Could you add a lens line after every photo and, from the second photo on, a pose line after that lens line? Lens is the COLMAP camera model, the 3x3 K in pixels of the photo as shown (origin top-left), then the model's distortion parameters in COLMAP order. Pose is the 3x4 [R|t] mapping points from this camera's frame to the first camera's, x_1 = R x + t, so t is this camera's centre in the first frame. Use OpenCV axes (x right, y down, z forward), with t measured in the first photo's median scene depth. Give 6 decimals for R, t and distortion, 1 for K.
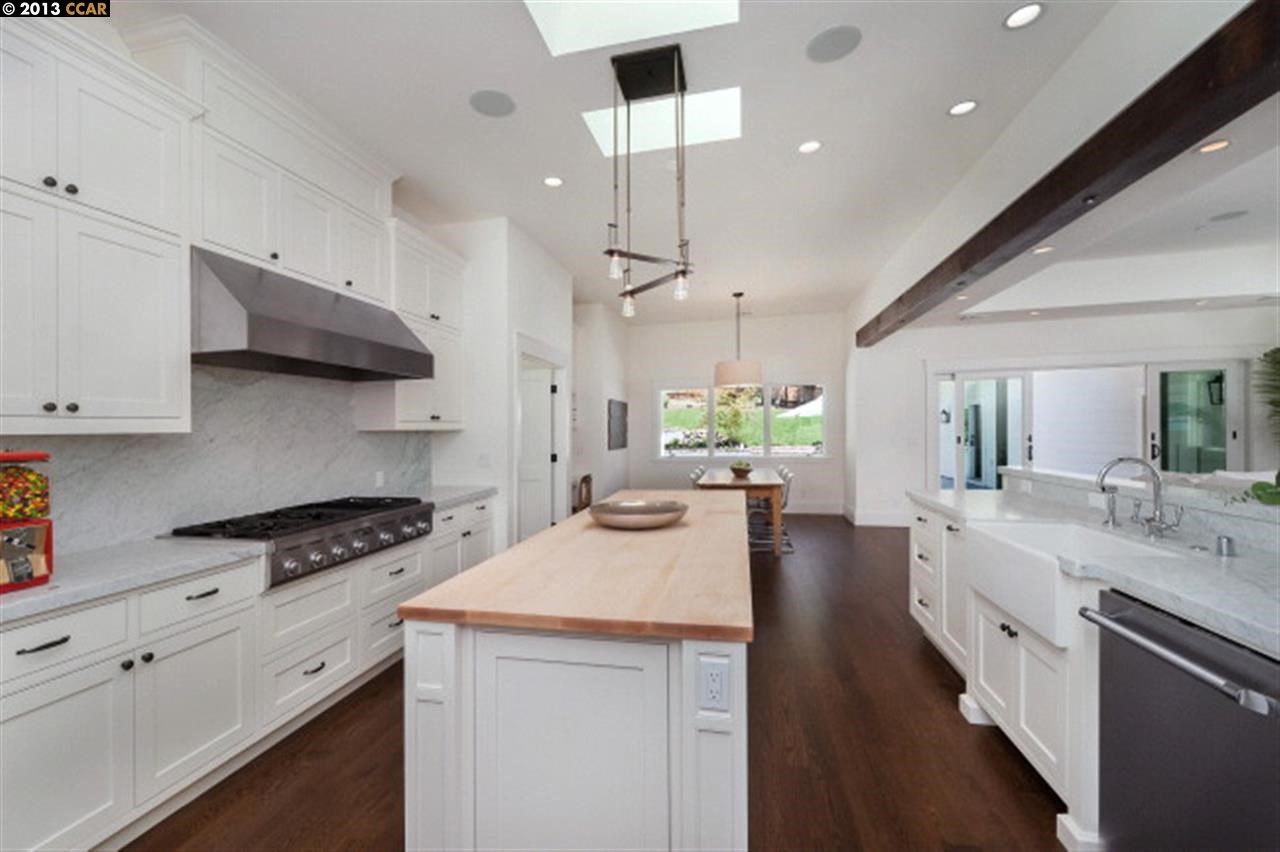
lens RADIAL K [[543.0, 0, 600.2], [0, 543.0, 429.3], [0, 0, 1]] dist [0.002467, 0.000002]
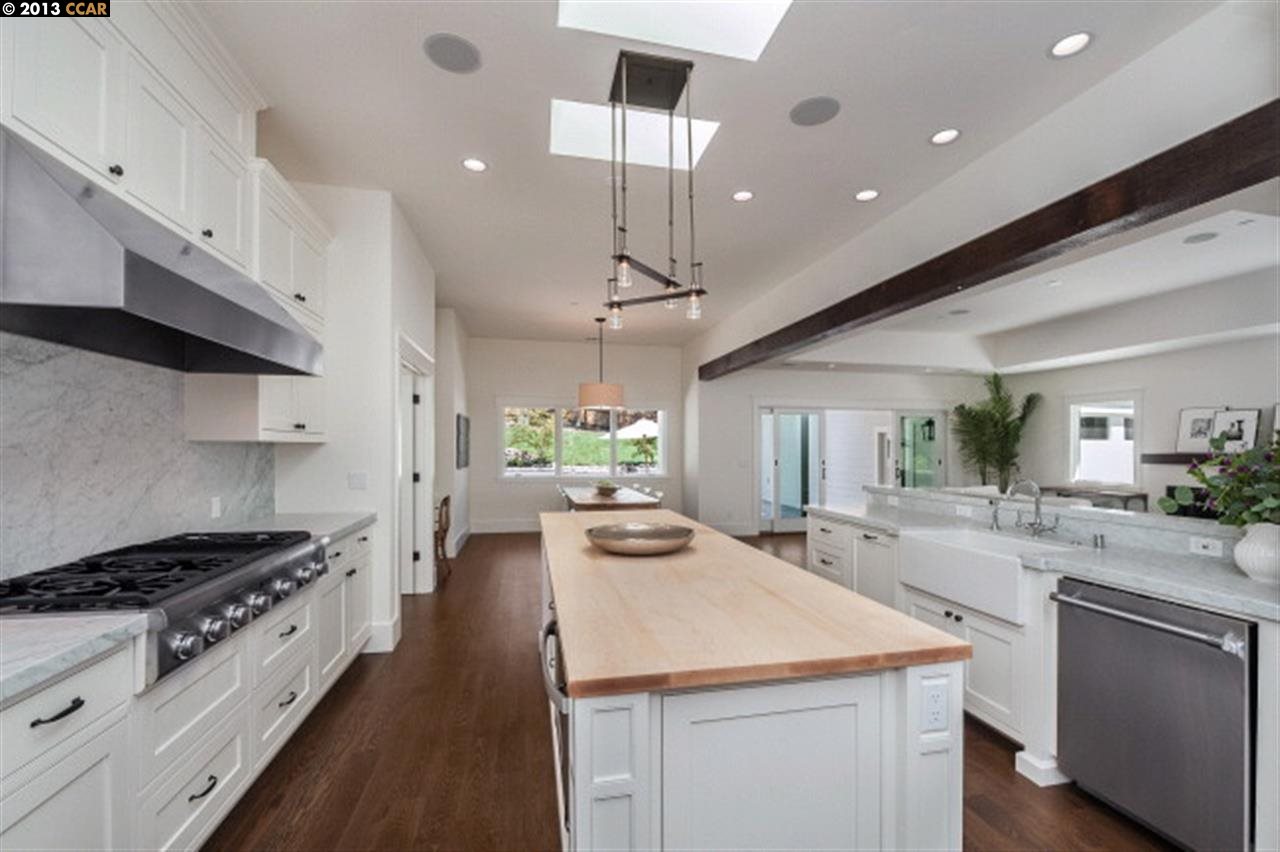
lens RADIAL K [[530.3, 0, 639.3], [0, 530.3, 440.3], [0, 0, 1]] dist [-0.007615, -0.000173]
pose [[0.894308, 0.031588, 0.446335, -0.219110], [-0.024814, 0.999471, -0.021016, 0.002300], [-0.446763, 0.007719, 0.894619, 0.106212]]
